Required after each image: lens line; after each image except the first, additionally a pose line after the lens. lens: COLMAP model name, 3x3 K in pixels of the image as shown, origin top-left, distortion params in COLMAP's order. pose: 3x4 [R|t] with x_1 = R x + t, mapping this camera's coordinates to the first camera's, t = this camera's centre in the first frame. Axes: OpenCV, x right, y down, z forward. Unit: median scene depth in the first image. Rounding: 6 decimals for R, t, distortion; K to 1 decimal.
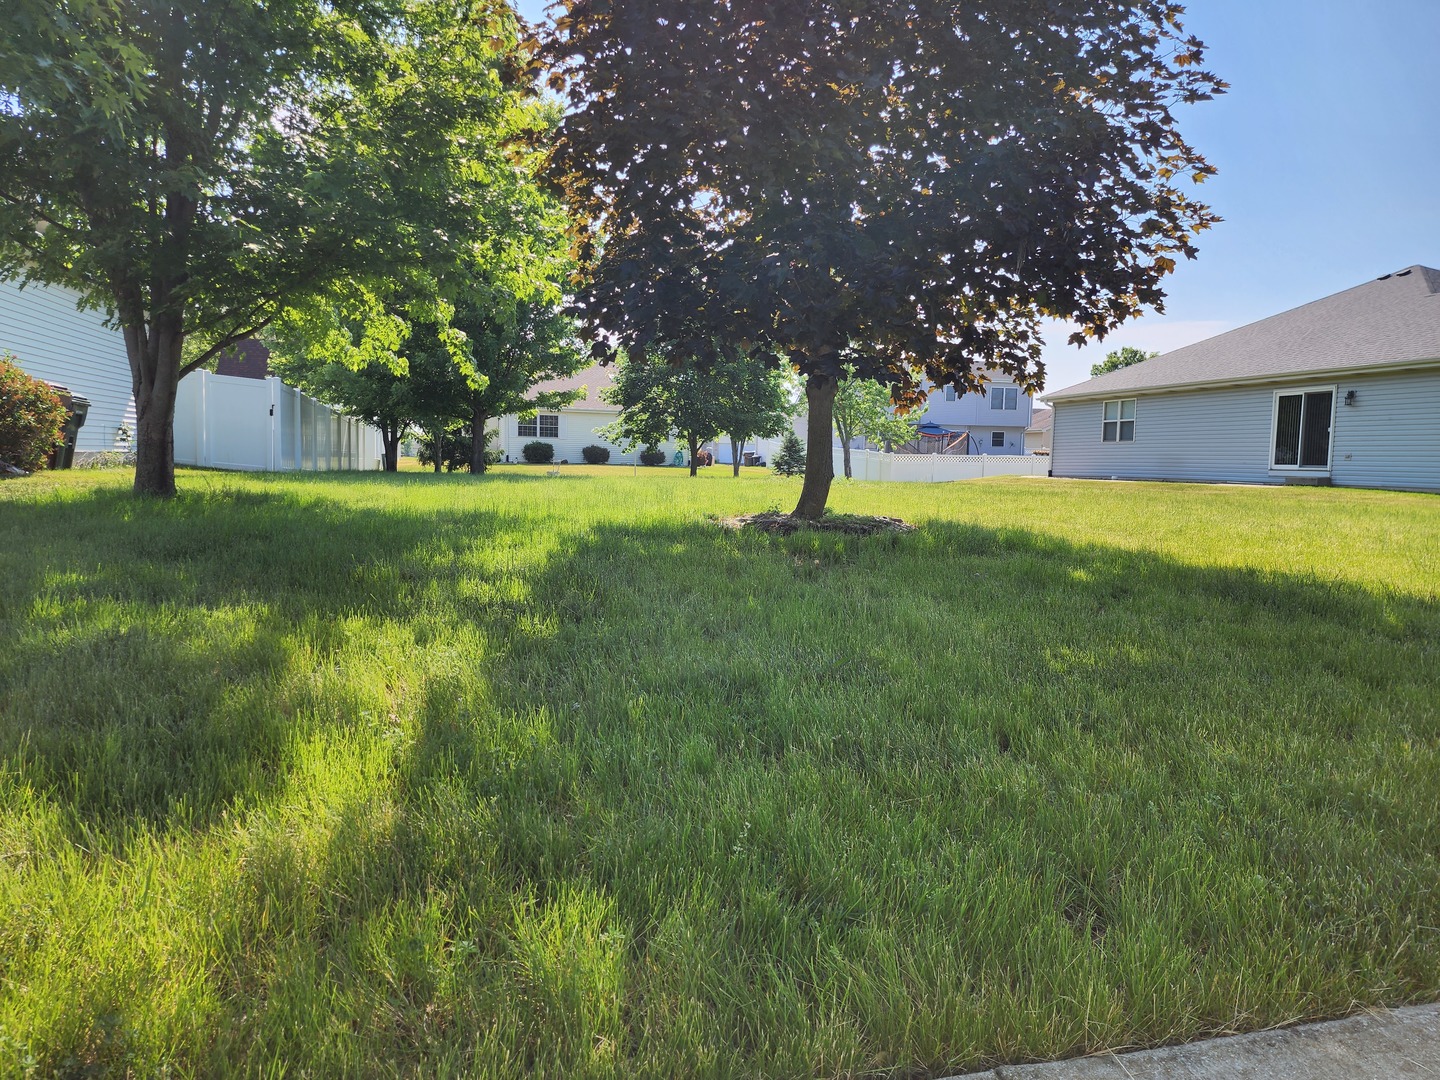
lens RADIAL K [[958.0, 0, 724.4], [0, 958.0, 546.3], [0, 0, 1]] dist [0.056803, -0.023506]
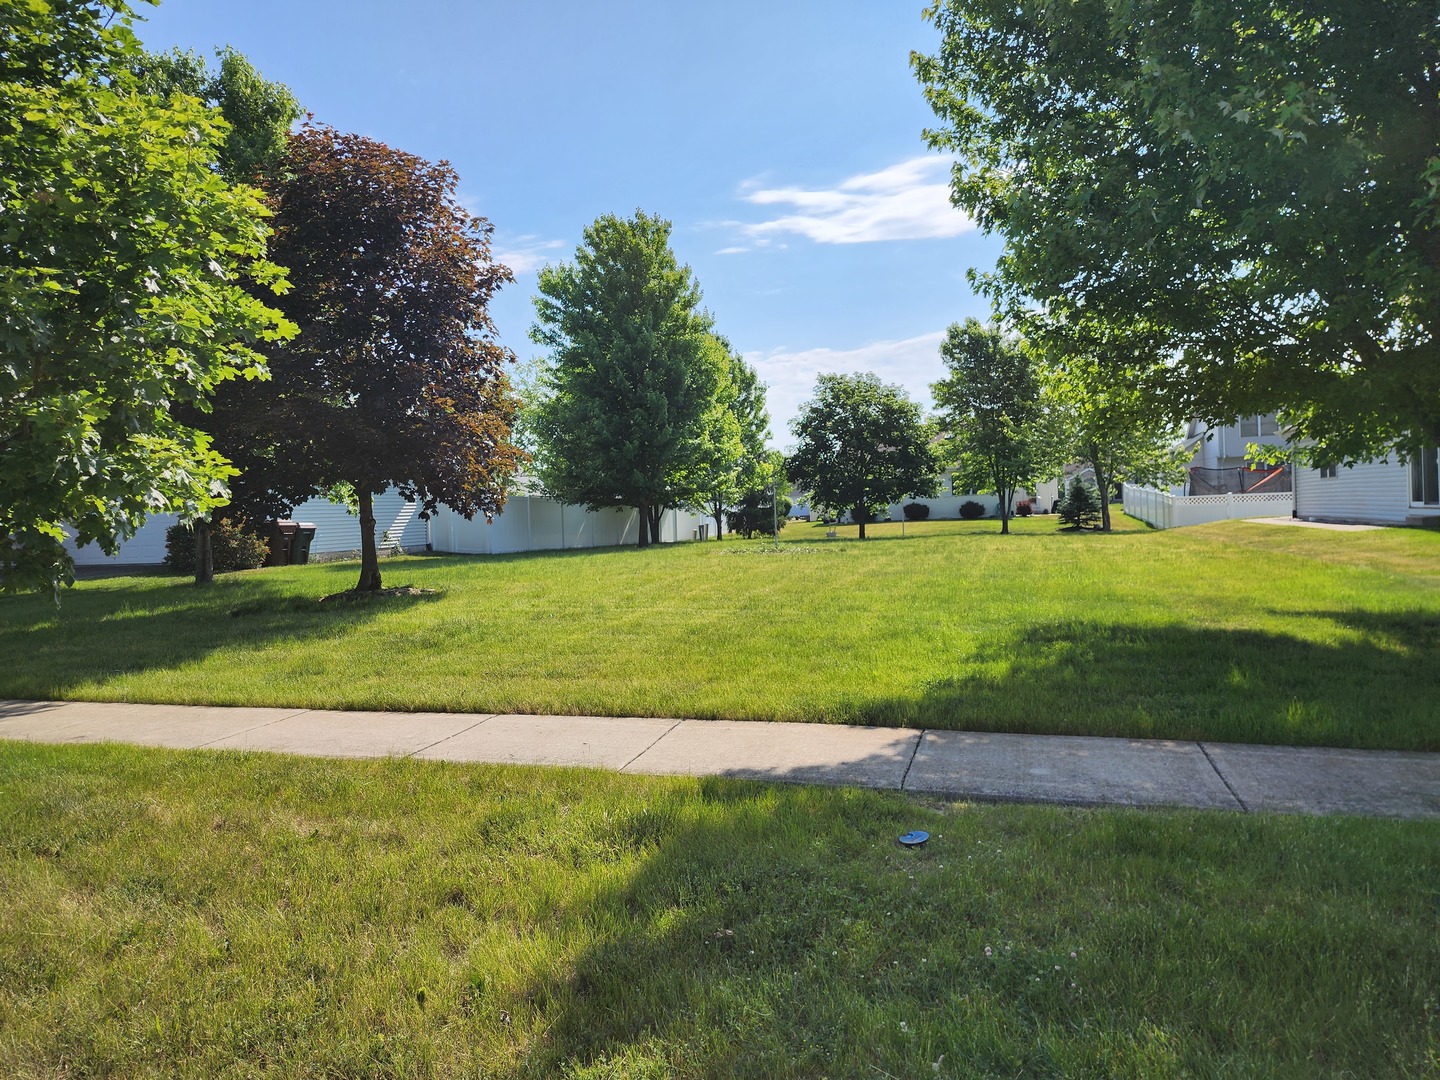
lens RADIAL K [[958.0, 0, 717.7], [0, 958.0, 548.1], [0, 0, 1]] dist [0.056803, -0.023506]
pose [[0.848216, -0.033798, -0.528570, 0.532802], [0.008761, 0.998721, -0.049802, -0.003941], [0.529577, 0.037612, 0.847427, -0.087473]]
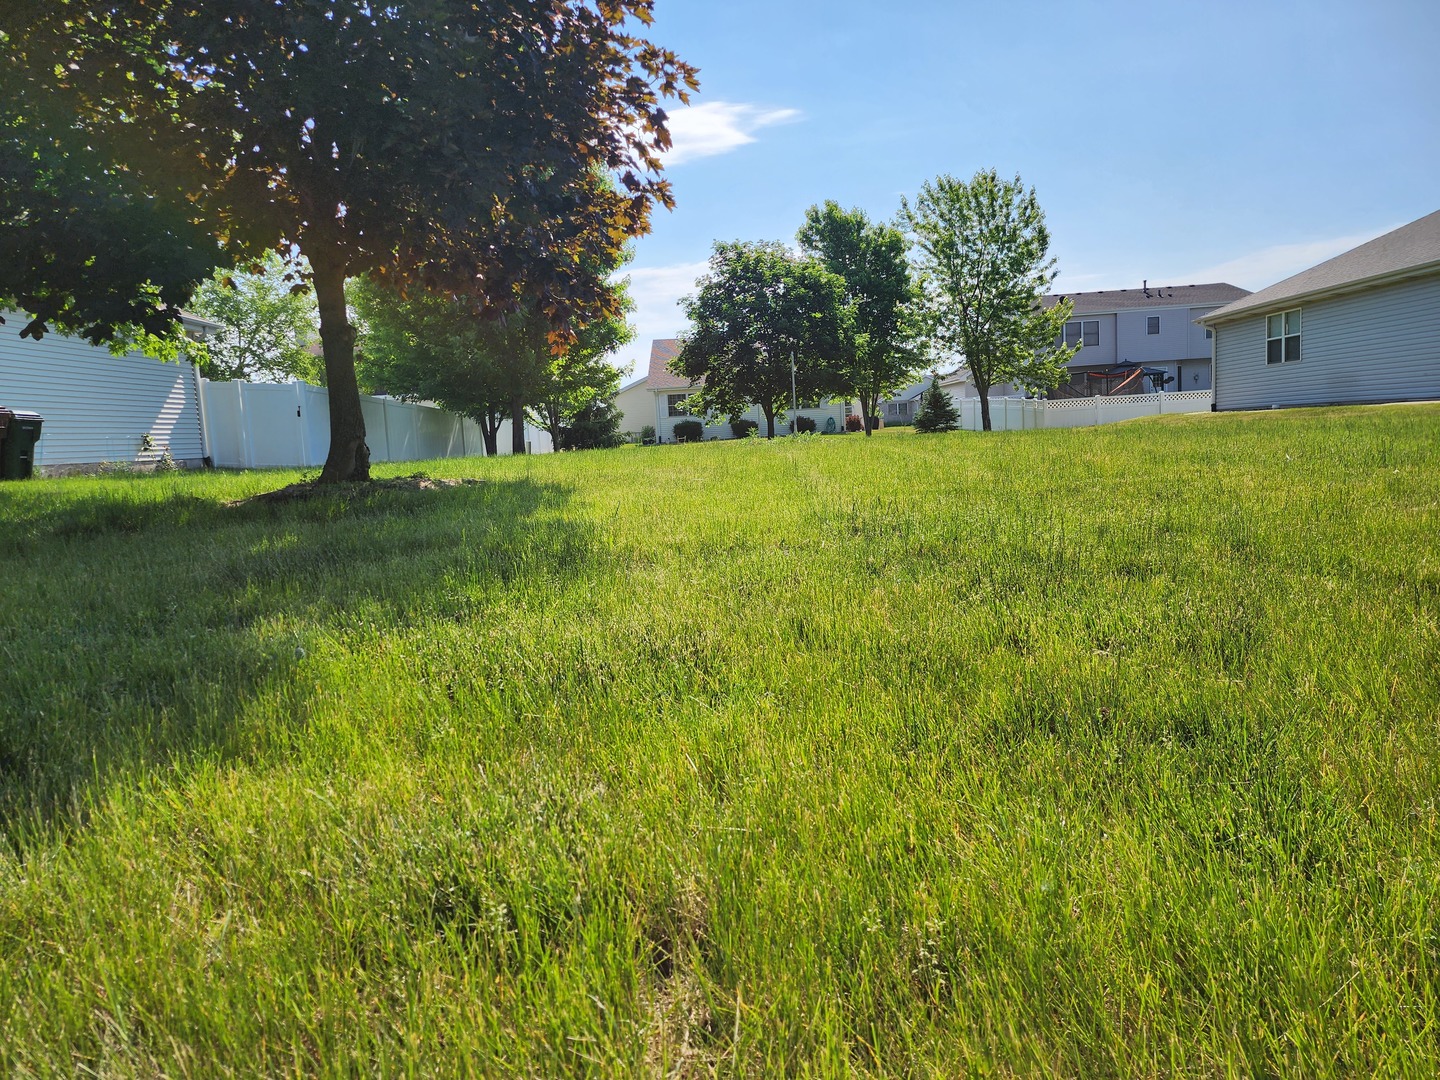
lens RADIAL K [[958.0, 0, 709.3], [0, 958.0, 542.7], [0, 0, 1]] dist [0.056803, -0.023506]
pose [[0.960927, -0.046071, -0.272939, 0.204307], [0.052781, 0.998456, 0.017290, 0.007832], [0.271721, -0.031021, 0.961876, 0.071375]]
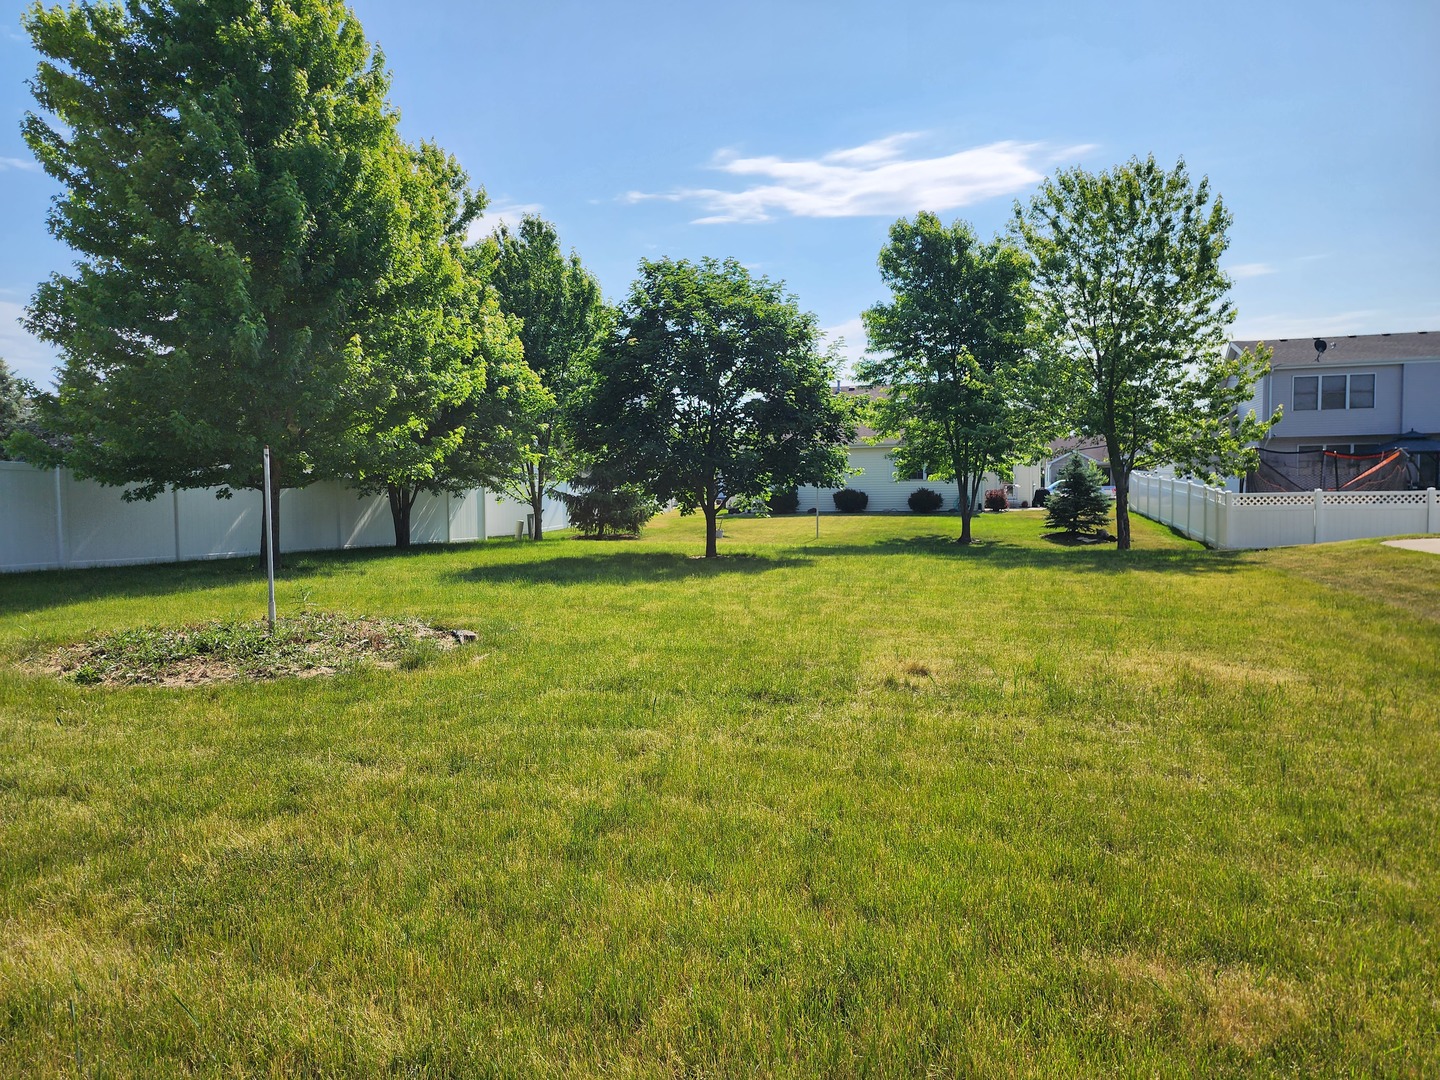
lens RADIAL K [[958.0, 0, 707.9], [0, 958.0, 548.4], [0, 0, 1]] dist [0.056803, -0.023506]
pose [[0.858410, 0.001714, -0.512962, 0.372752], [-0.015957, 0.999600, -0.023365, -0.074600], [0.512716, 0.028242, 0.858093, 0.543599]]
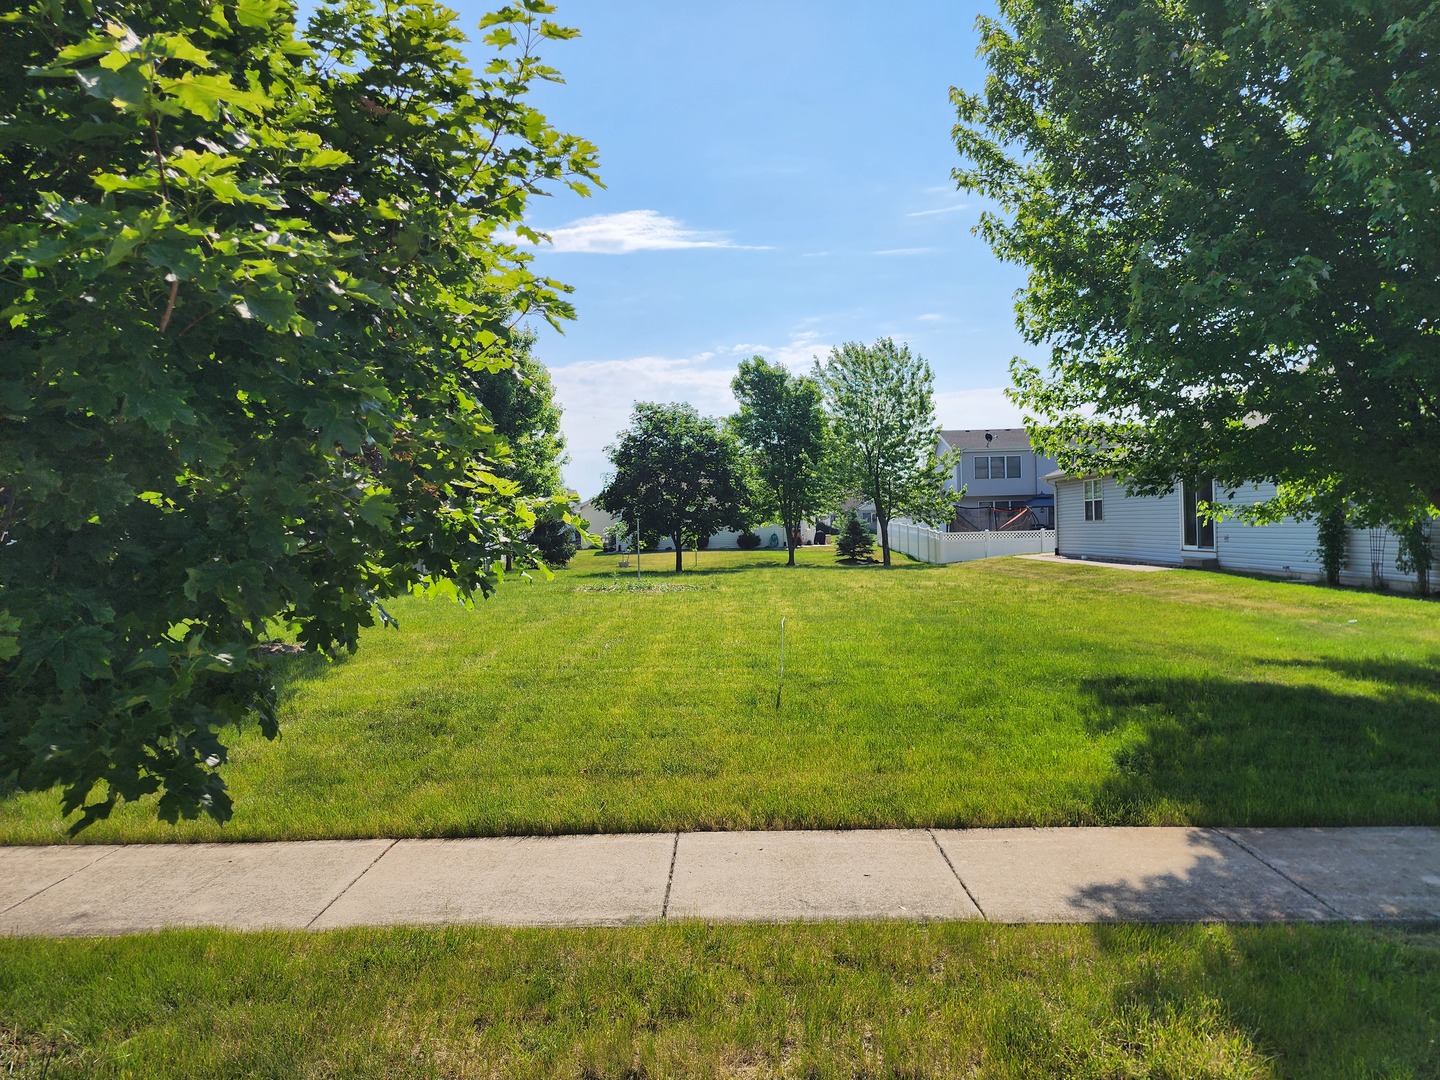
lens RADIAL K [[958.0, 0, 716.3], [0, 958.0, 528.5], [0, 0, 1]] dist [0.056803, -0.023506]
pose [[0.962411, -0.042515, -0.268247, 0.394395], [0.018402, 0.995610, -0.091771, -0.019464], [0.270972, 0.083386, 0.958969, -0.096740]]
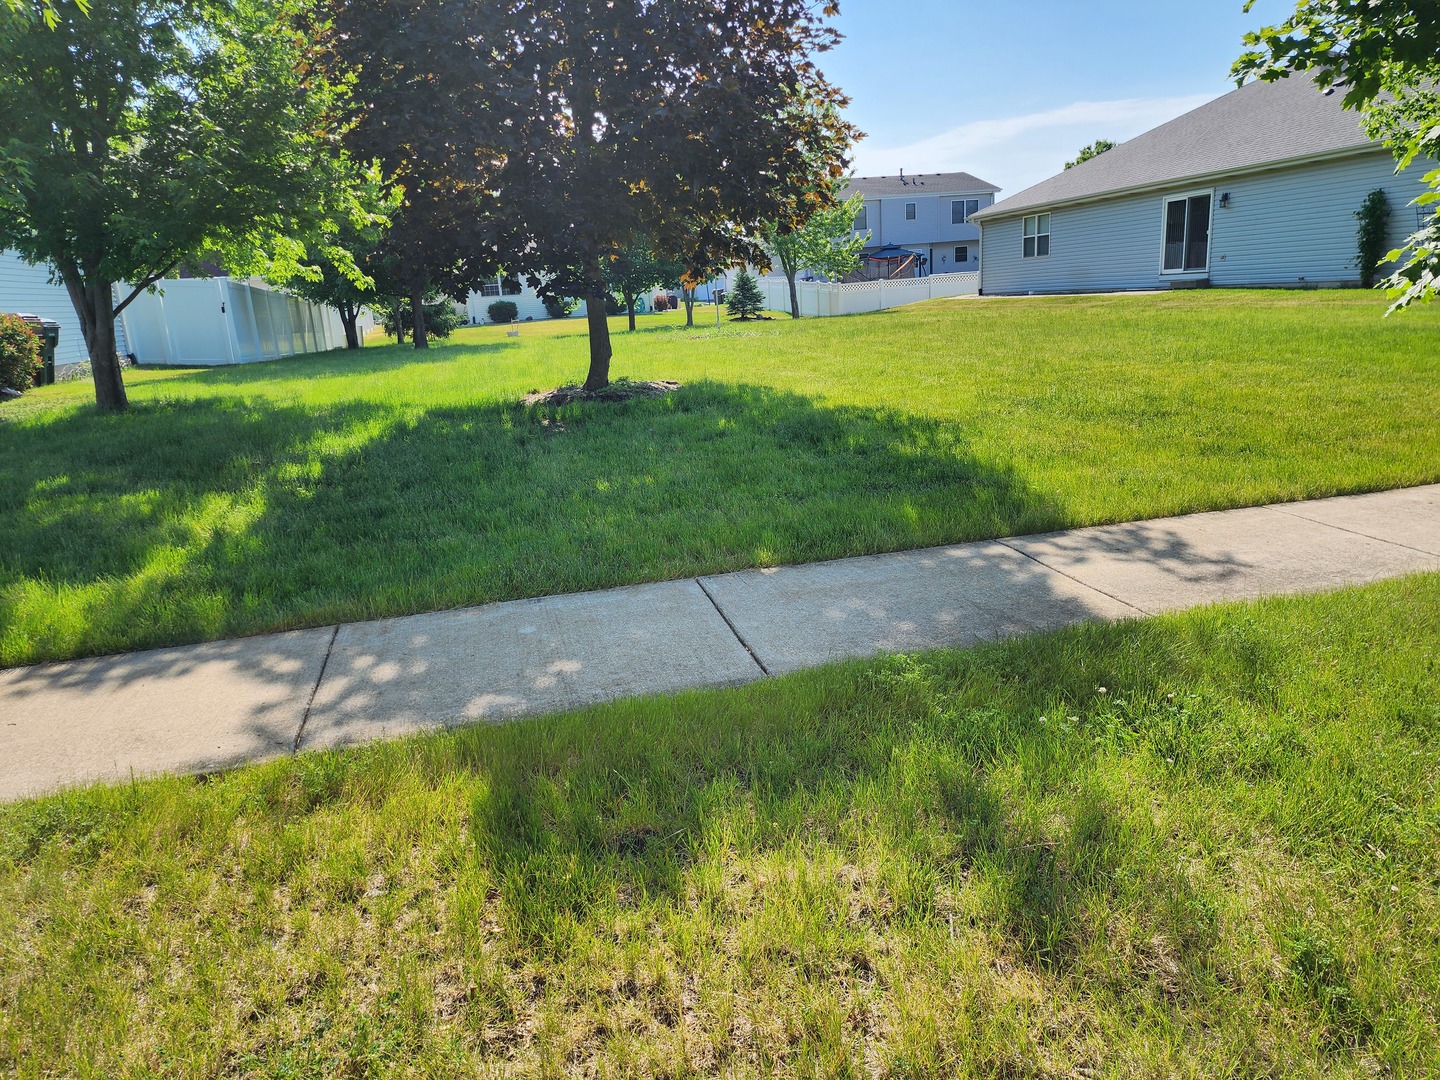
lens RADIAL K [[958.0, 0, 708.4], [0, 958.0, 532.7], [0, 0, 1]] dist [0.056803, -0.023506]
pose [[0.996035, -0.082246, -0.033897, 0.087652], [0.086493, 0.984448, 0.152910, -0.006985], [0.020794, -0.155235, 0.987659, -0.110777]]
